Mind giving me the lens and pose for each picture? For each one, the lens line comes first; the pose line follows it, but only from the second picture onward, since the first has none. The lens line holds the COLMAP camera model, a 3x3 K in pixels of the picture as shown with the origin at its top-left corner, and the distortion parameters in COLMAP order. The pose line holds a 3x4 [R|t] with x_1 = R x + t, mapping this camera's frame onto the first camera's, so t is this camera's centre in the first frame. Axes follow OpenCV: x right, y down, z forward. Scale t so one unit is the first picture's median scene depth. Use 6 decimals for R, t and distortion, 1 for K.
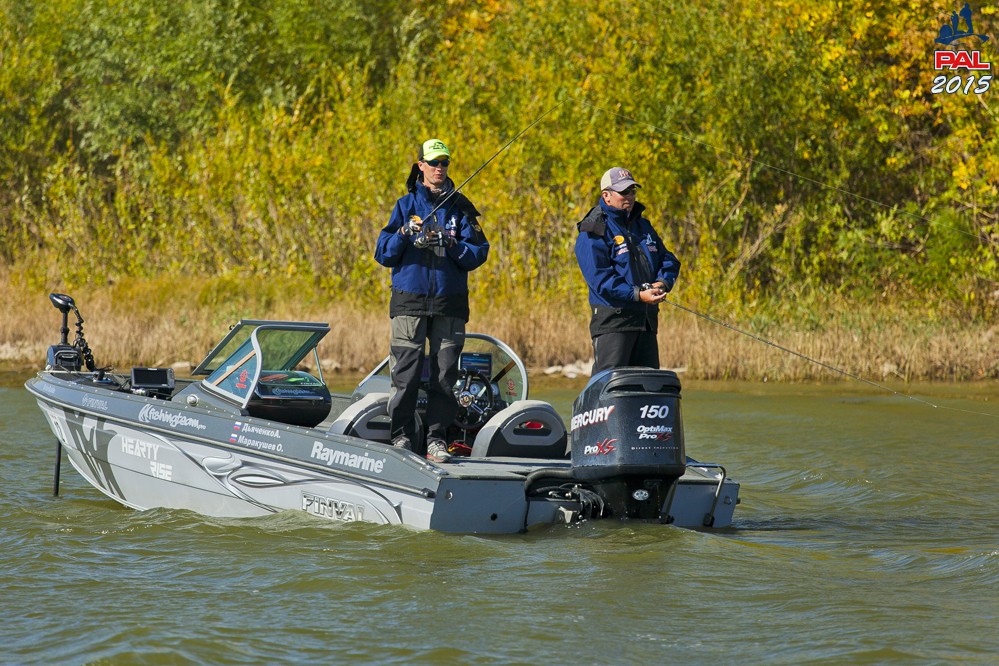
lens RADIAL K [[5749.5, 0, 499.5], [0, 5749.5, 333.0], [0, 0, 1]] dist [3.227285, -1.967063]
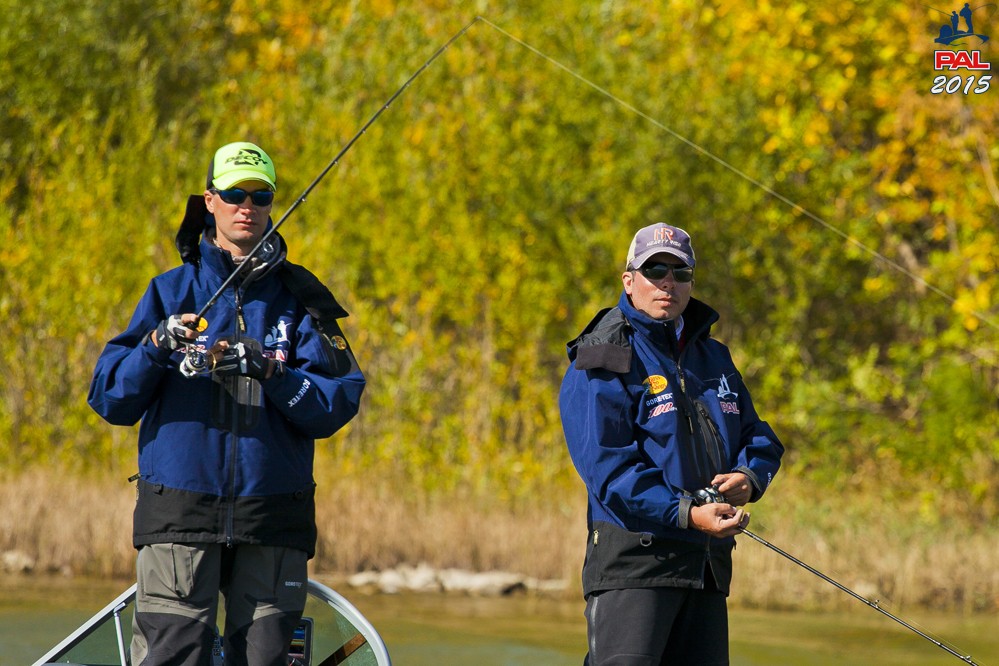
lens RADIAL K [[5752.5, 0, 344.6], [0, 5752.5, 334.7], [0, 0, 1]] dist [-14.110103, 766.964670]
pose [[0.999096, 0.036938, 0.021062, -0.007947], [-0.036406, 0.999022, -0.025088, -0.005399], [-0.021968, 0.024298, 0.999463, 0.369741]]
